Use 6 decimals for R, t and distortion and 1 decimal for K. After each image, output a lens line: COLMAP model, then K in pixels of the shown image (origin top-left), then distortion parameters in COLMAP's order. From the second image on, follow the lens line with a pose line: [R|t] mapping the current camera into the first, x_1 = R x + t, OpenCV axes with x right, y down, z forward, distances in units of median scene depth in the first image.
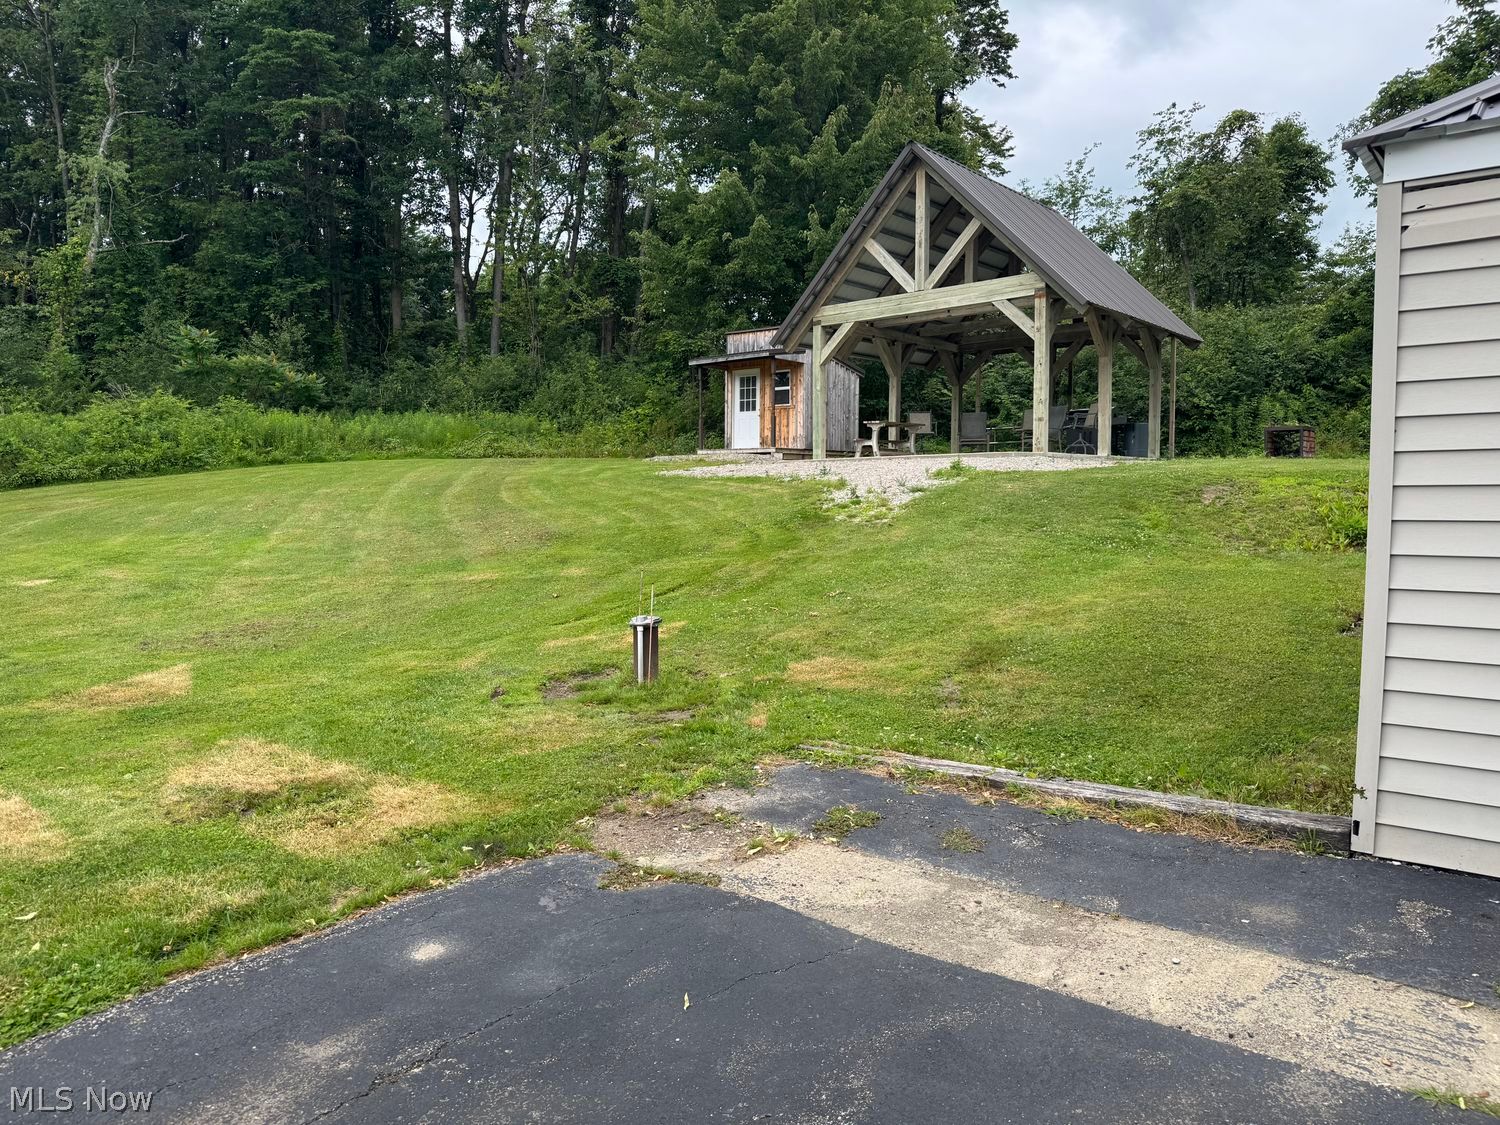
lens RADIAL K [[1035.9, 0, 752.8], [0, 1035.9, 569.3], [0, 0, 1]] dist [0.018966, -0.017872]
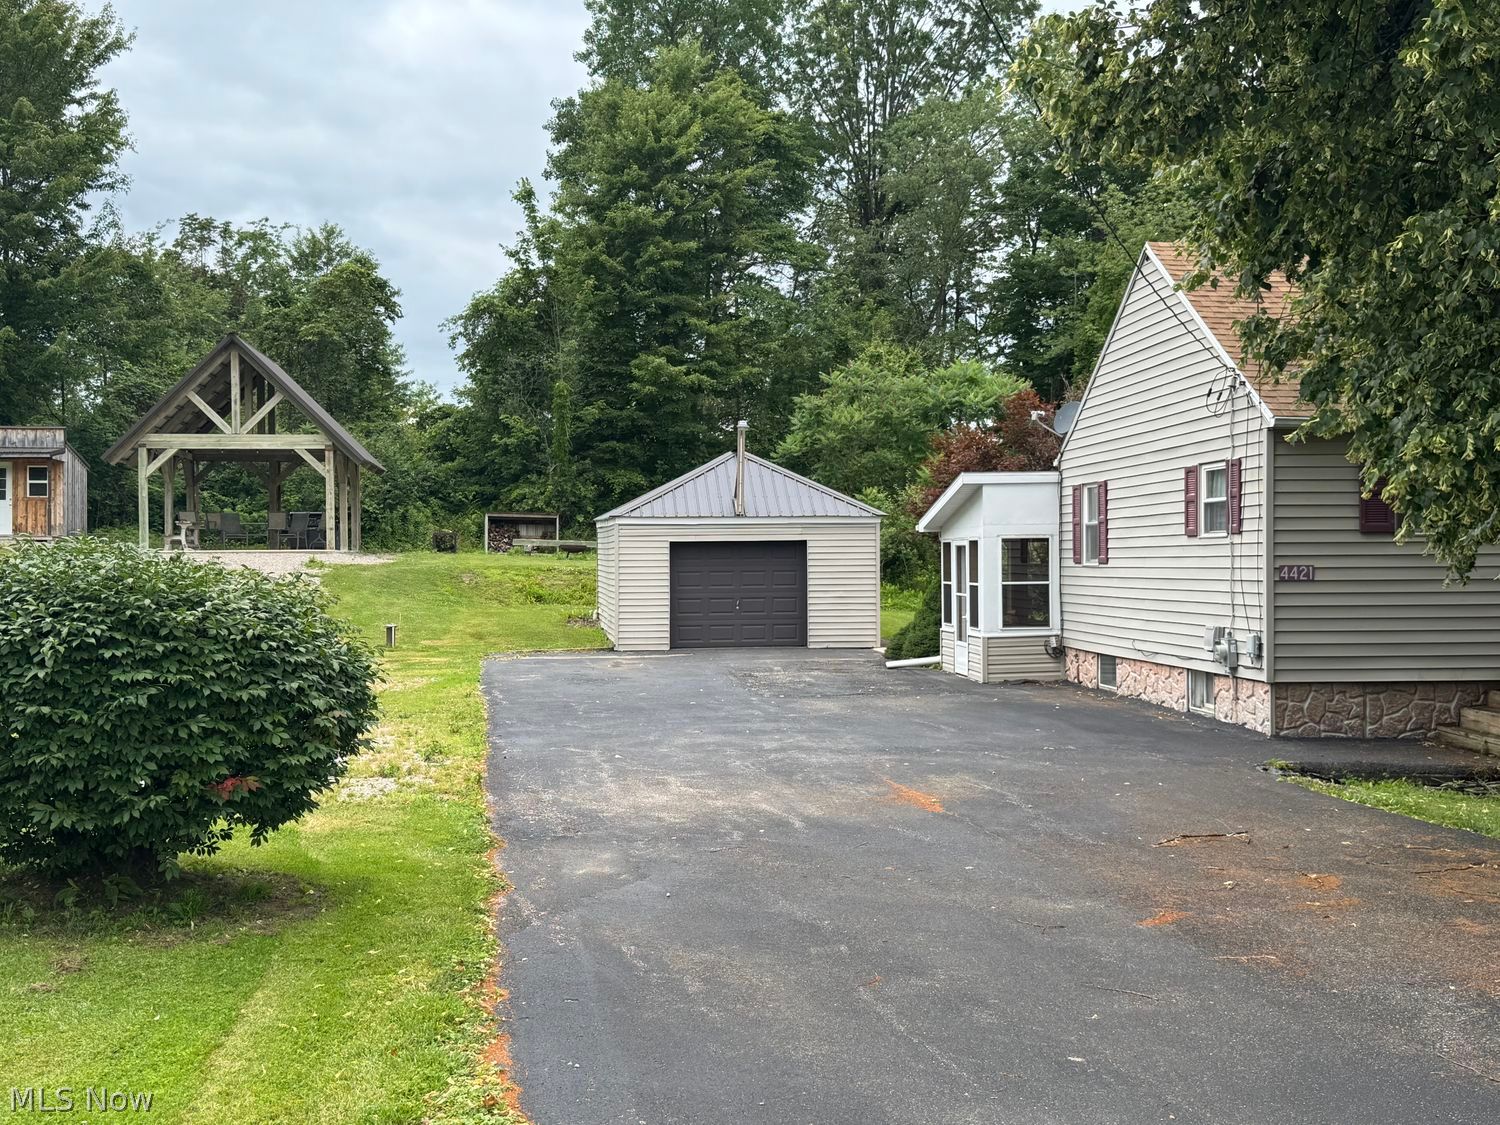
lens RADIAL K [[1703.5, 0, 750.1], [0, 1703.5, 564.2], [0, 0, 1]] dist [0.002891, 0.000000]
pose [[0.688007, 0.003496, 0.725696, -0.961318], [0.051238, 0.997259, -0.053381, 0.063364], [-0.723893, 0.073910, 0.685942, -1.001792]]
